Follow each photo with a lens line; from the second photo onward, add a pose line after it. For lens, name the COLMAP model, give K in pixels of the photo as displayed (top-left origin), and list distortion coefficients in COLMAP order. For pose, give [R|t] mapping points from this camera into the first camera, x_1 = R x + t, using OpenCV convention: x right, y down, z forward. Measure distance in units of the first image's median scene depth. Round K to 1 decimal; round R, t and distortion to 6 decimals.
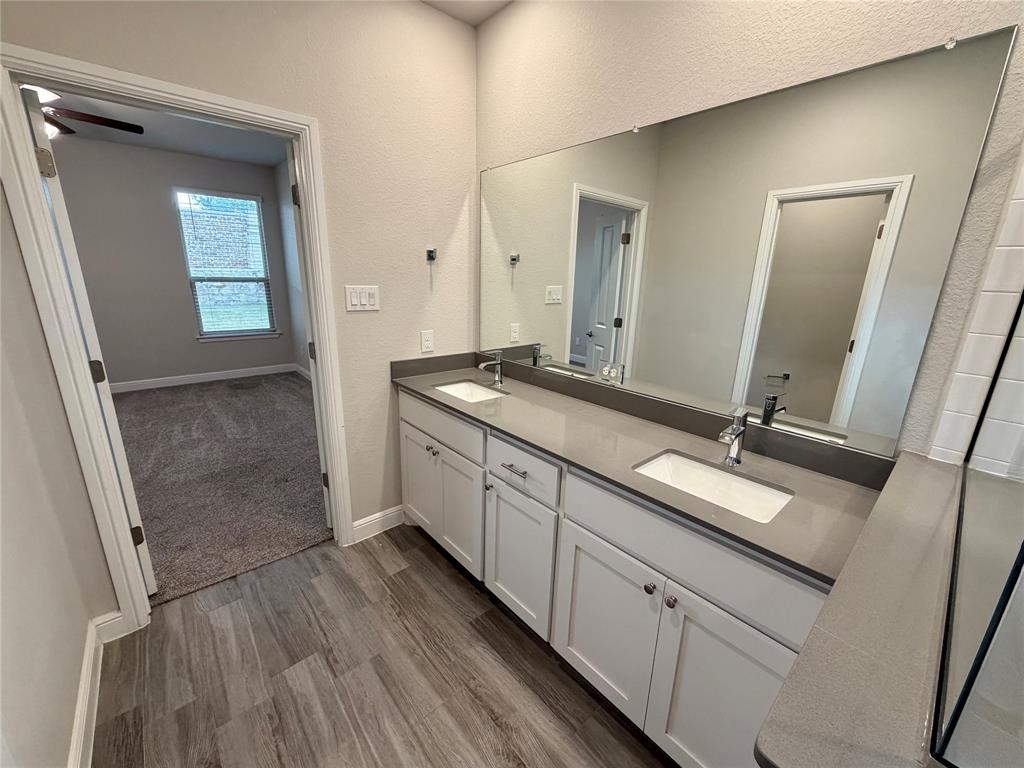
lens RADIAL K [[408.0, 0, 510.4], [0, 408.0, 384.2], [0, 0, 1]] dist [0.000679, 0.000269]
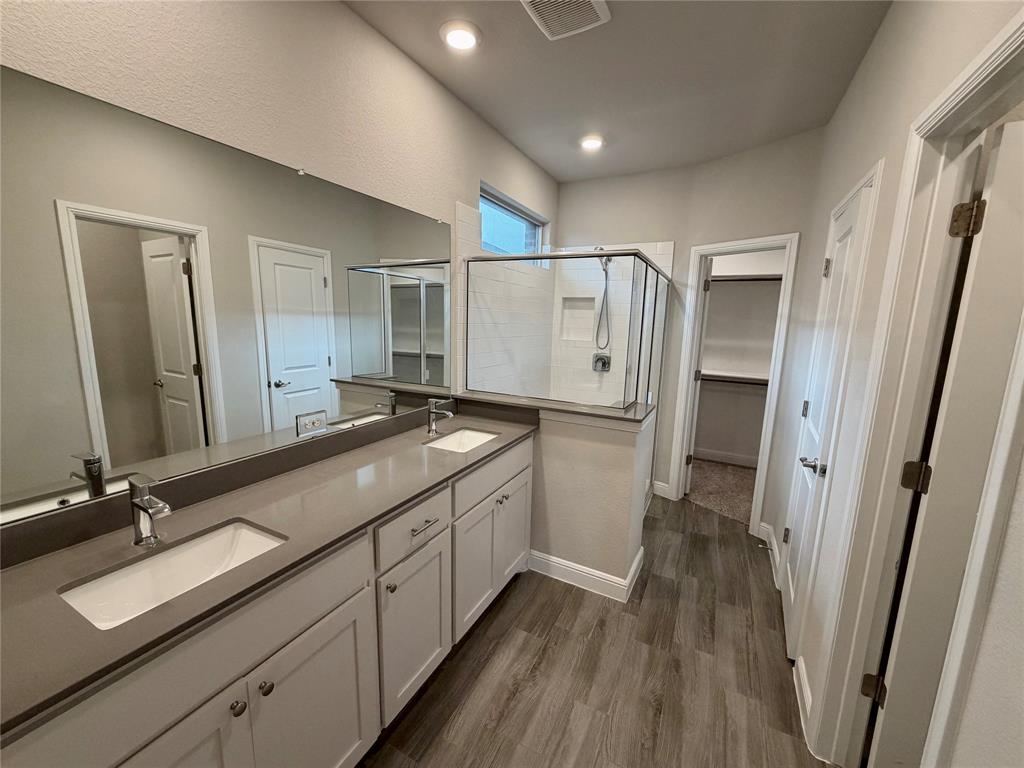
lens RADIAL K [[408.0, 0, 510.4], [0, 408.0, 384.2], [0, 0, 1]] dist [0.000679, 0.000269]
pose [[-0.357623, -0.188849, 0.914572, -0.873498], [0.210234, 0.937920, 0.275878, -0.322462], [-0.909894, 0.290934, -0.295719, 1.012819]]
